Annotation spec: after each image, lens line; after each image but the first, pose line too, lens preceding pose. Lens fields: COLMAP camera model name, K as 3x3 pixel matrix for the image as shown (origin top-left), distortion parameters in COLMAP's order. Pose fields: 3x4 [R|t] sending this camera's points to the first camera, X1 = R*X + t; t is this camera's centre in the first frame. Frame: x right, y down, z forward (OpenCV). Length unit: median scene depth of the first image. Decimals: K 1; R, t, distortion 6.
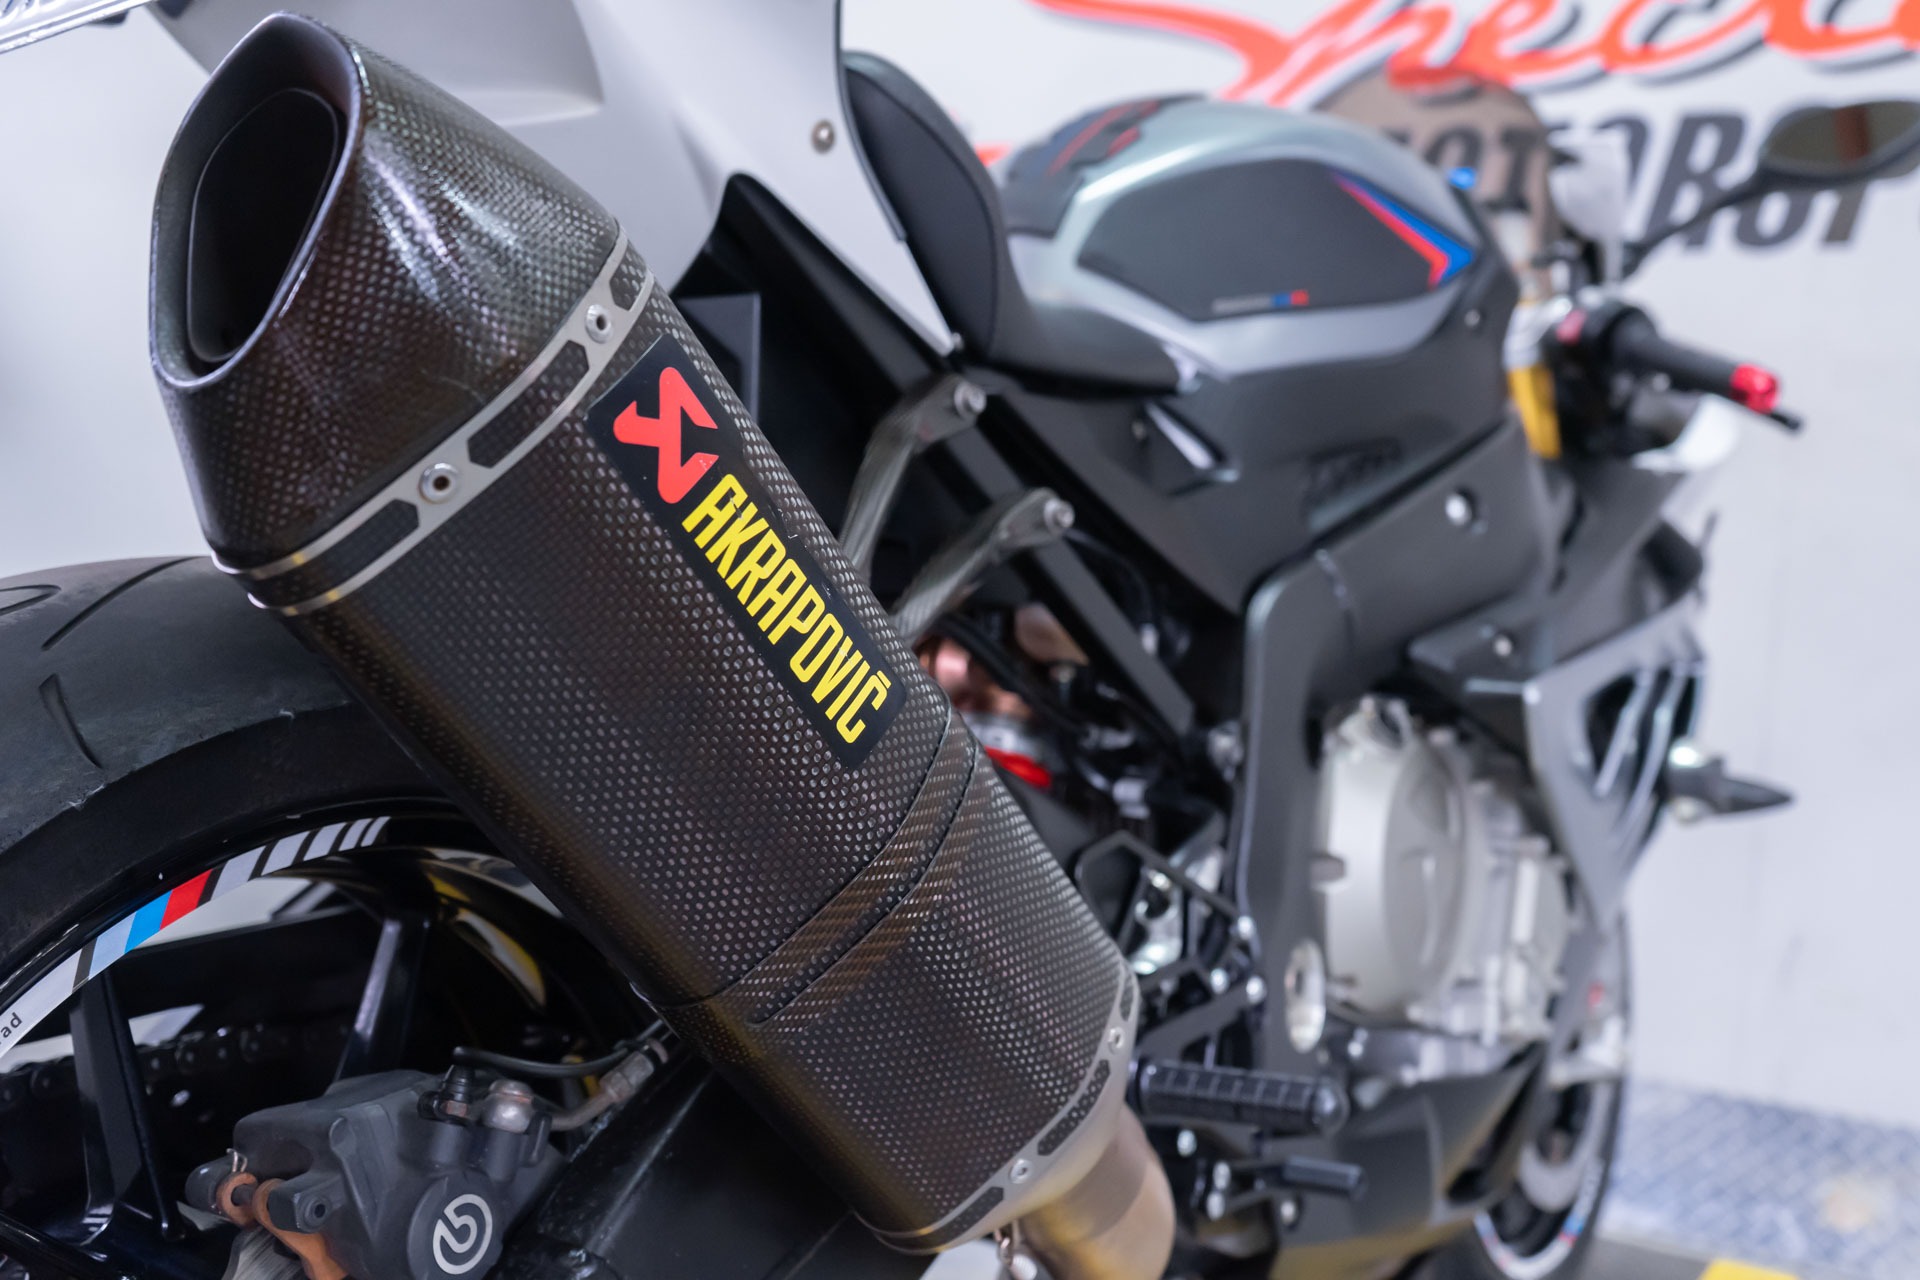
lens RADIAL K [[1913.0, 0, 960.0], [0, 1913.0, 640.0], [0, 0, 1]] dist [-0.013883, 0.173529]
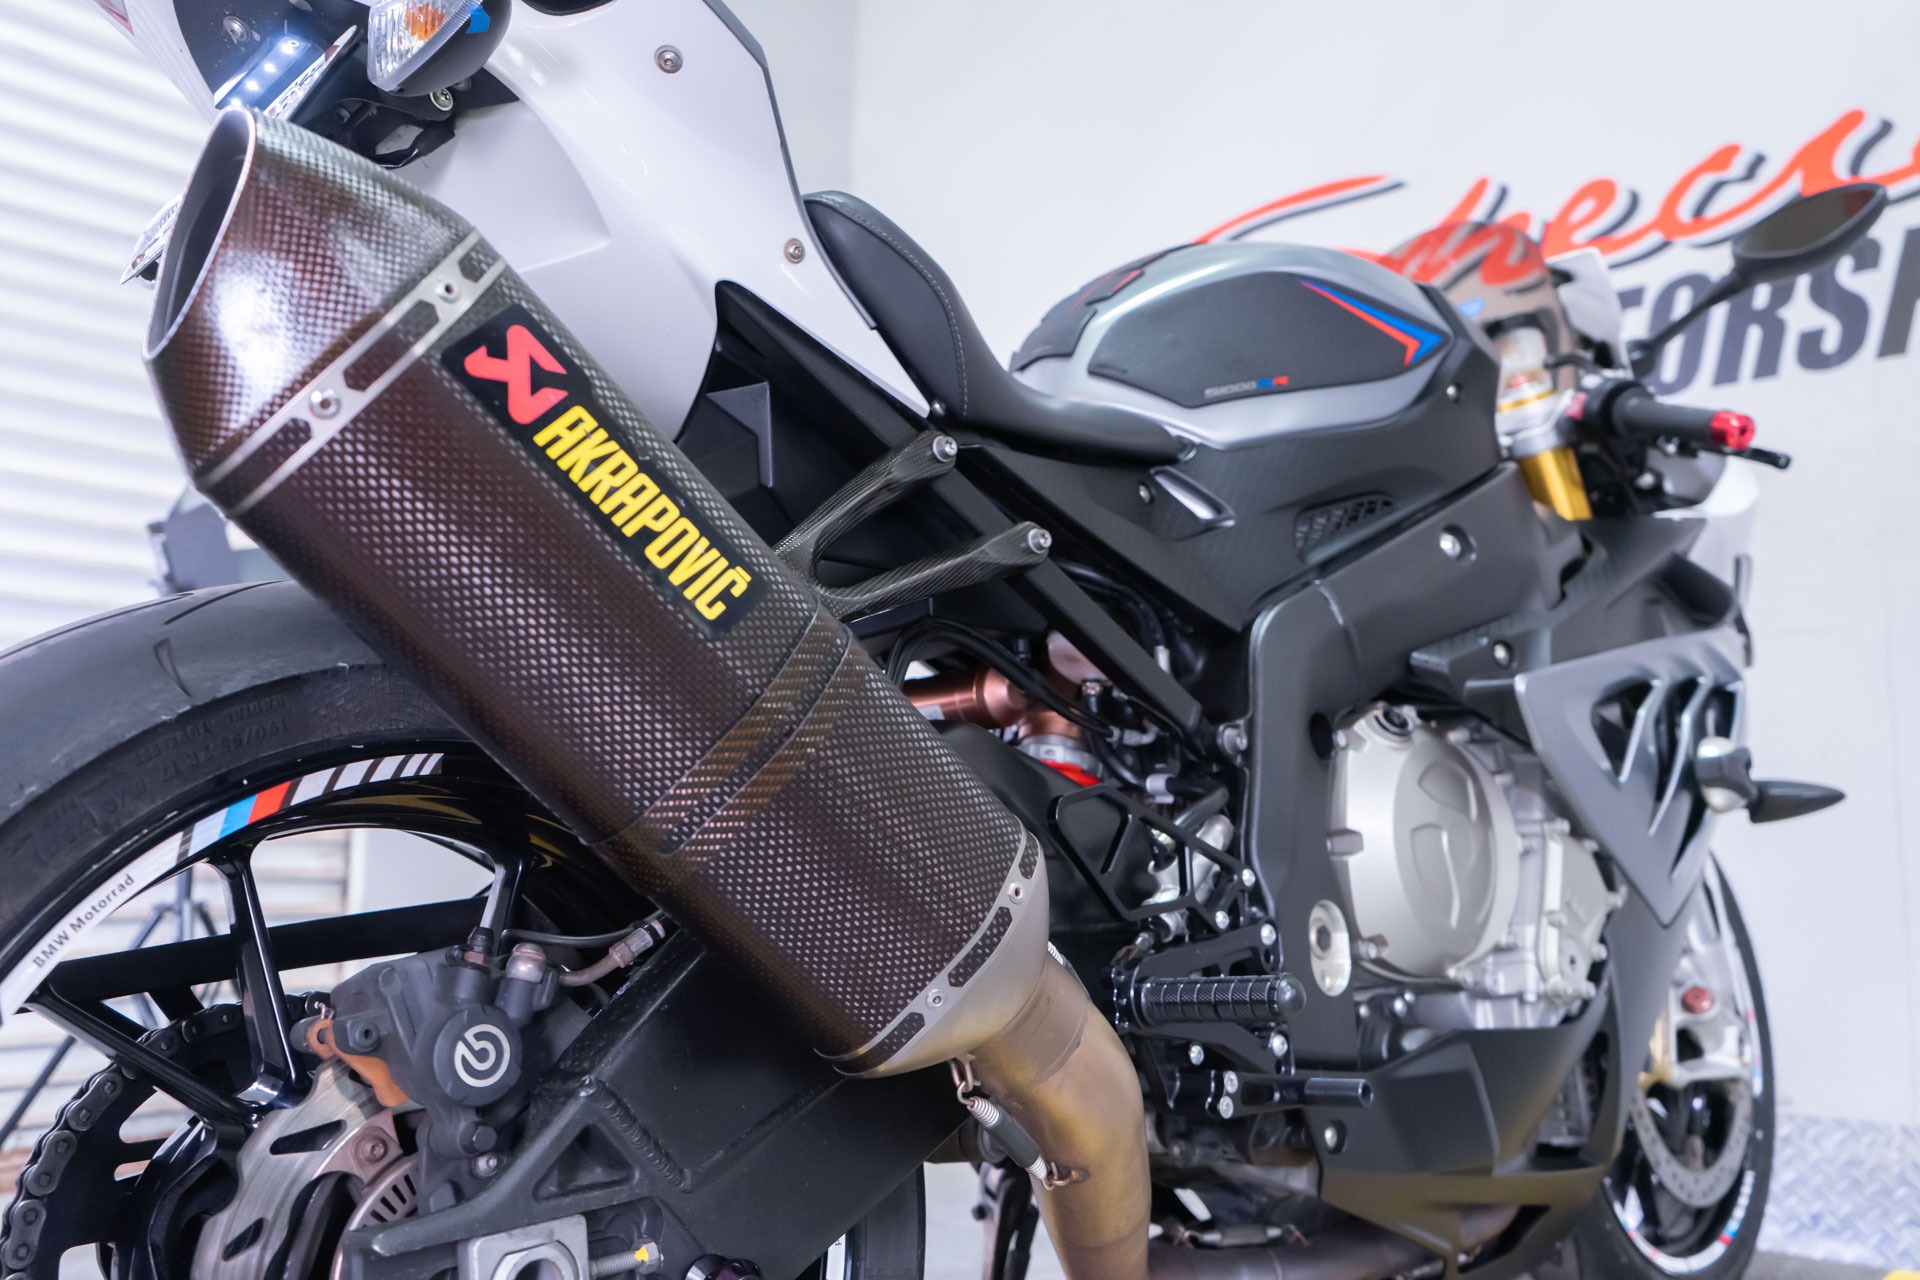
lens RADIAL K [[1581.3, 0, 960.0], [0, 1581.3, 640.0], [0, 0, 1]] dist [0.028511, -0.004448]
pose [[0.980088, -0.101576, -0.170617, 0.232003], [0.079082, 0.987844, -0.133832, 0.180489], [0.182137, 0.117674, 0.976206, -0.006533]]
